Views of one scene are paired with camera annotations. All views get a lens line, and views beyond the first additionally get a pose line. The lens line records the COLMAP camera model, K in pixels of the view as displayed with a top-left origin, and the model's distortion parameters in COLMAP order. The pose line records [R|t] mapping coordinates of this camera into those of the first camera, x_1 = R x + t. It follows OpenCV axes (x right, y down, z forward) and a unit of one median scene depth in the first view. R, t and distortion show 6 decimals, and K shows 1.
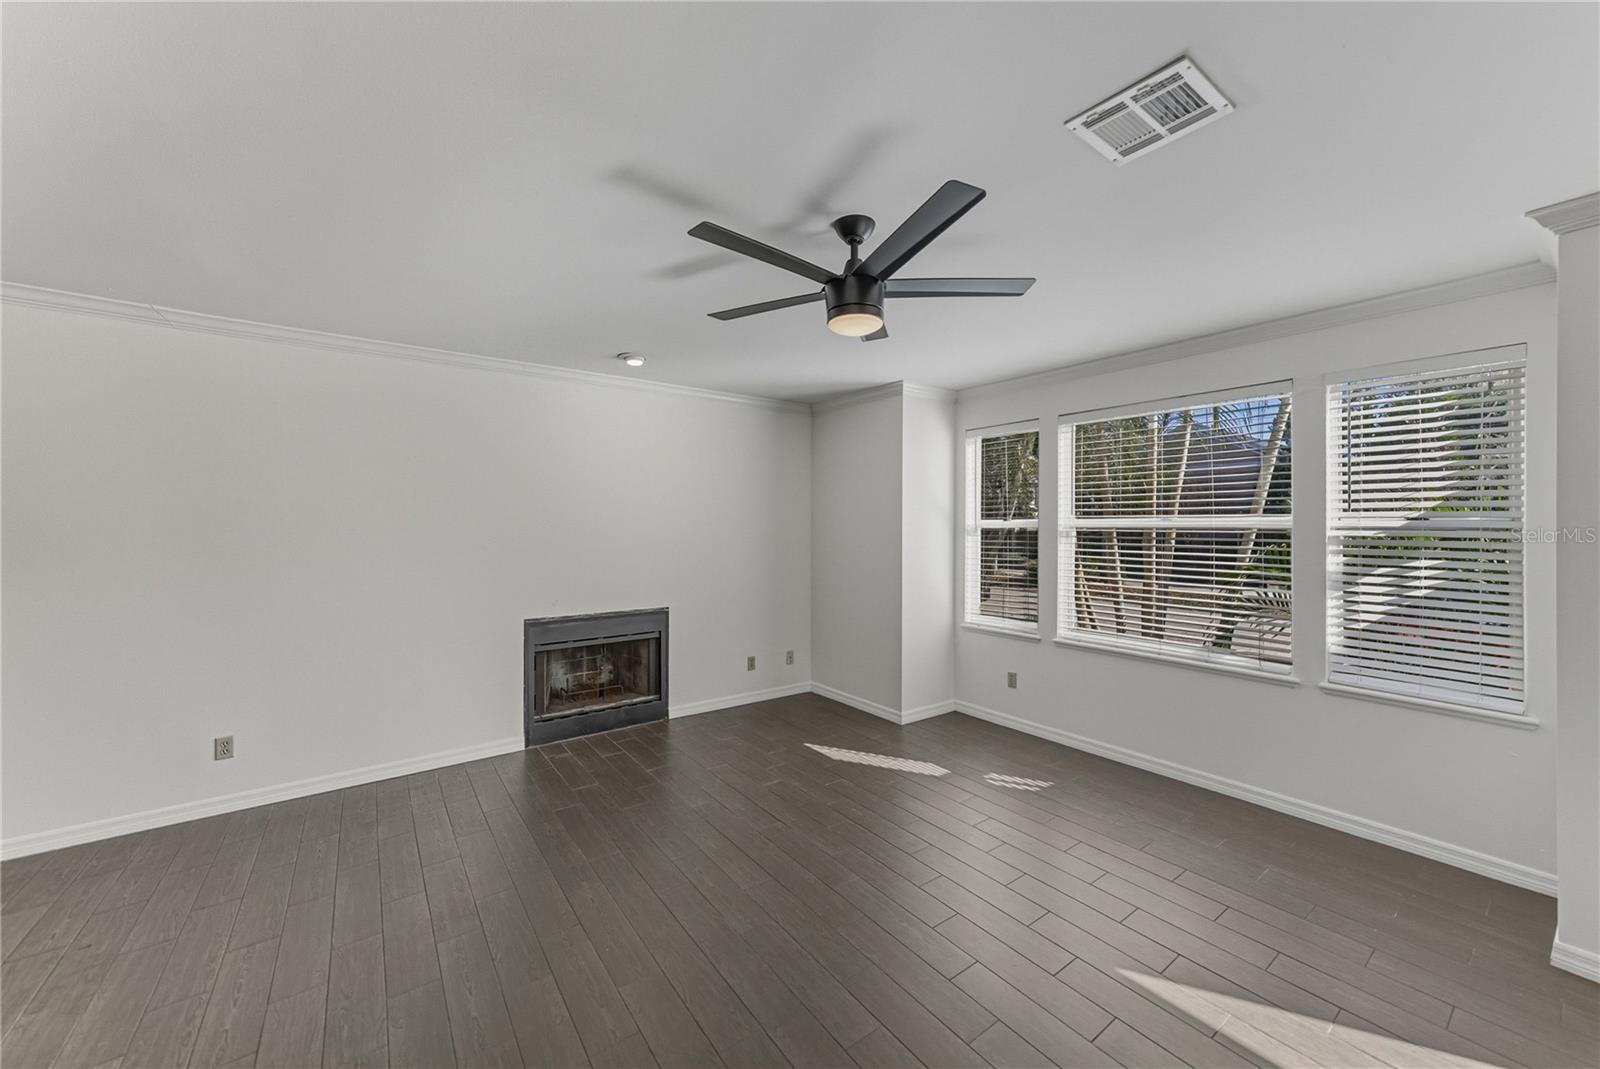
lens RADIAL K [[622.0, 0, 810.6], [0, 622.0, 531.0], [0, 0, 1]] dist [0.005236, -0.001544]
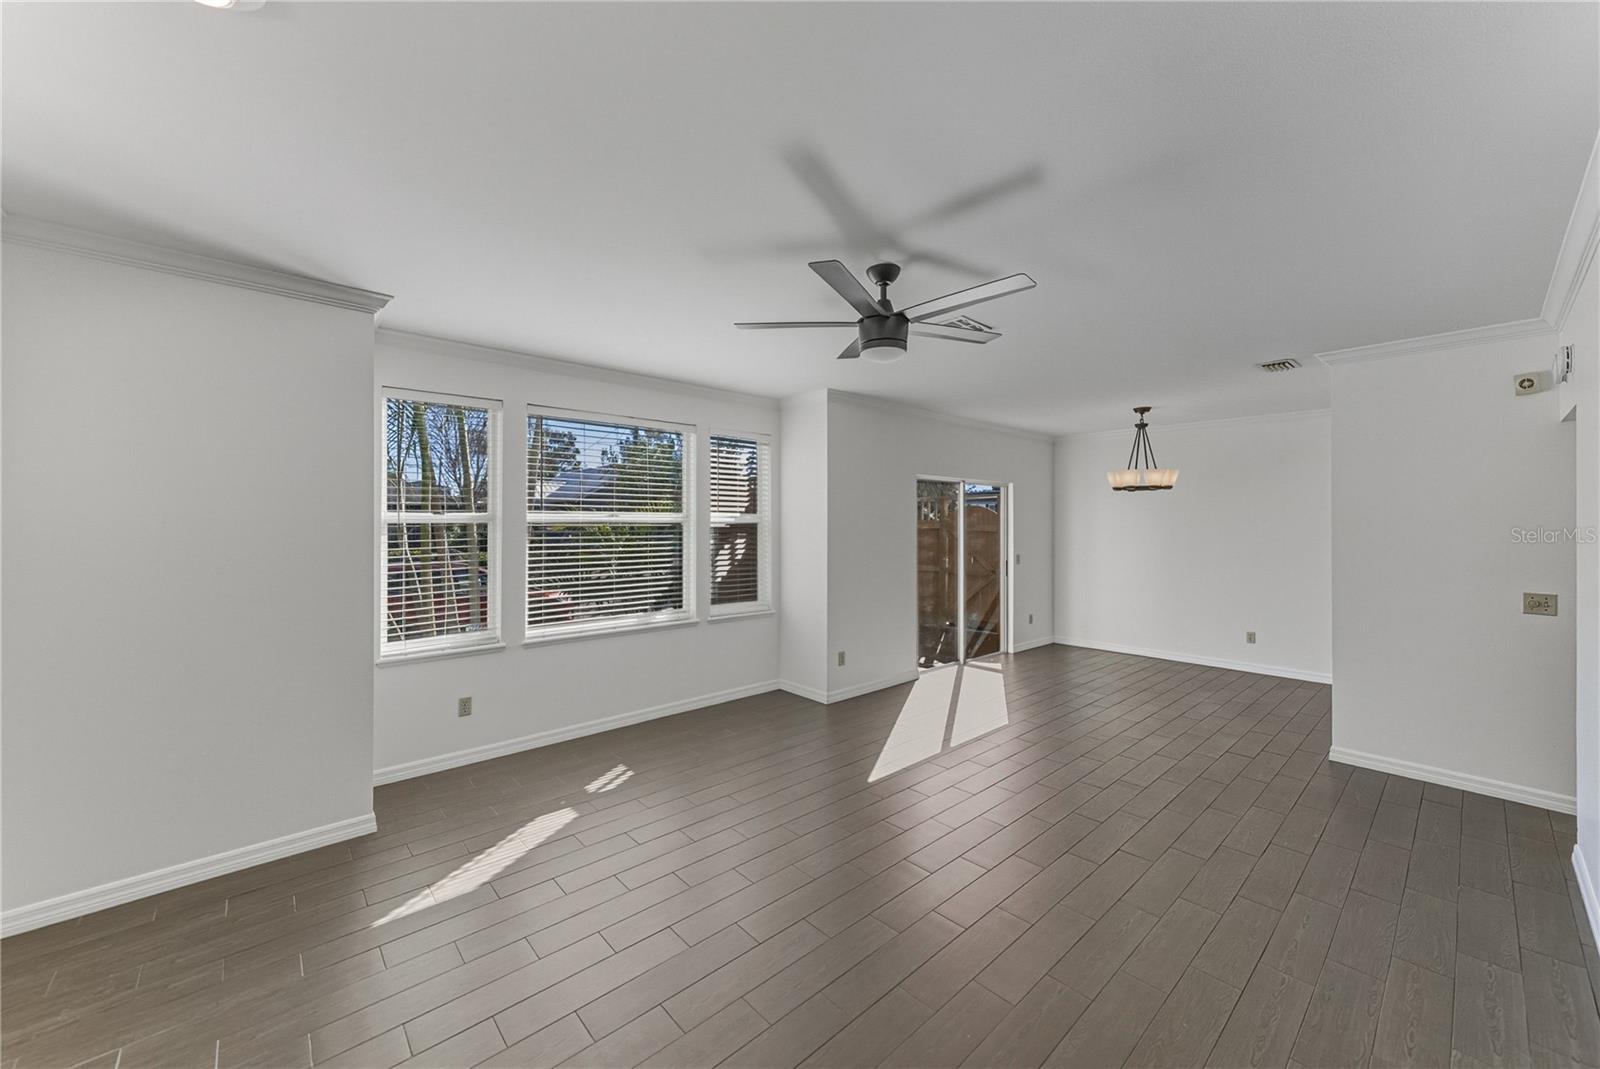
lens RADIAL K [[622.0, 0, 799.3], [0, 622.0, 525.9], [0, 0, 1]] dist [0.005236, -0.001544]
pose [[-0.112092, -0.011027, 0.993637, -0.668499], [0.003158, 0.999929, 0.011453, -0.011102], [-0.993693, 0.004422, -0.112050, 0.789024]]
